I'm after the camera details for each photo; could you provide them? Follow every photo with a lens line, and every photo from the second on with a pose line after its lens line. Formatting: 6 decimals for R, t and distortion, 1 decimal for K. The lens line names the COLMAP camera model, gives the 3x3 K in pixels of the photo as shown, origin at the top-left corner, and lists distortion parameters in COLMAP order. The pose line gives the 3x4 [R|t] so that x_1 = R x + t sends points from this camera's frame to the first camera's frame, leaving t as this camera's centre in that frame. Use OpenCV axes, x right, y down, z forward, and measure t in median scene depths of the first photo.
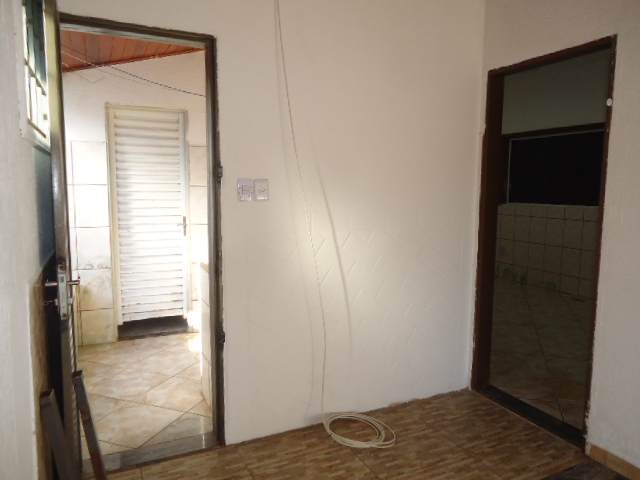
lens RADIAL K [[466.5, 0, 320.0], [0, 466.5, 240.0], [0, 0, 1]] dist [-0.007515, 0.002650]
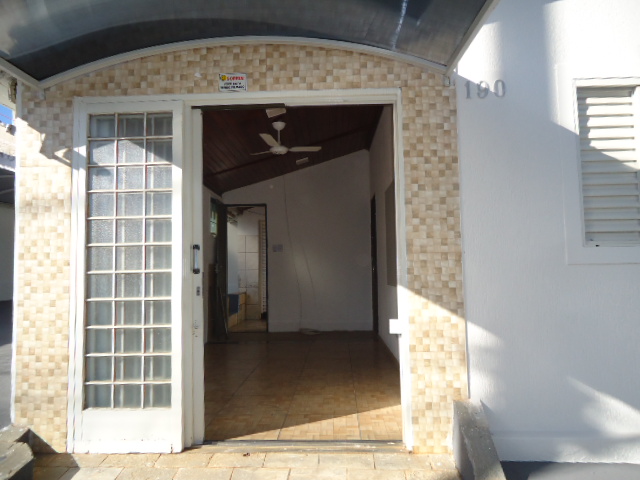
lens RADIAL K [[475.3, 0, 320.0], [0, 475.3, 240.0], [0, 0, 1]] dist [0.002704, 0.000919]
pose [[0.892983, -0.053336, -0.446919, 0.952604], [-0.027276, 0.984716, -0.172017, 0.236545], [0.449263, 0.165799, 0.877880, -1.056284]]
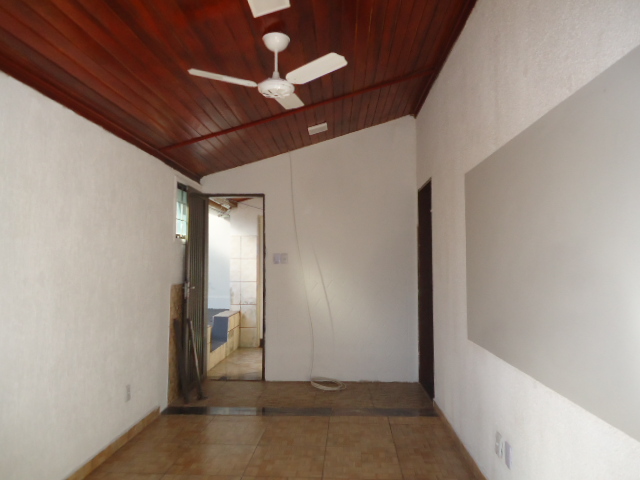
lens RADIAL K [[466.5, 0, 320.0], [0, 466.5, 240.0], [0, 0, 1]] dist [-0.007515, 0.002650]
pose [[0.881808, -0.031127, -0.470580, 0.636143], [-0.047867, 0.986760, -0.154966, 0.082421], [0.469173, 0.159175, 0.868643, -0.500886]]
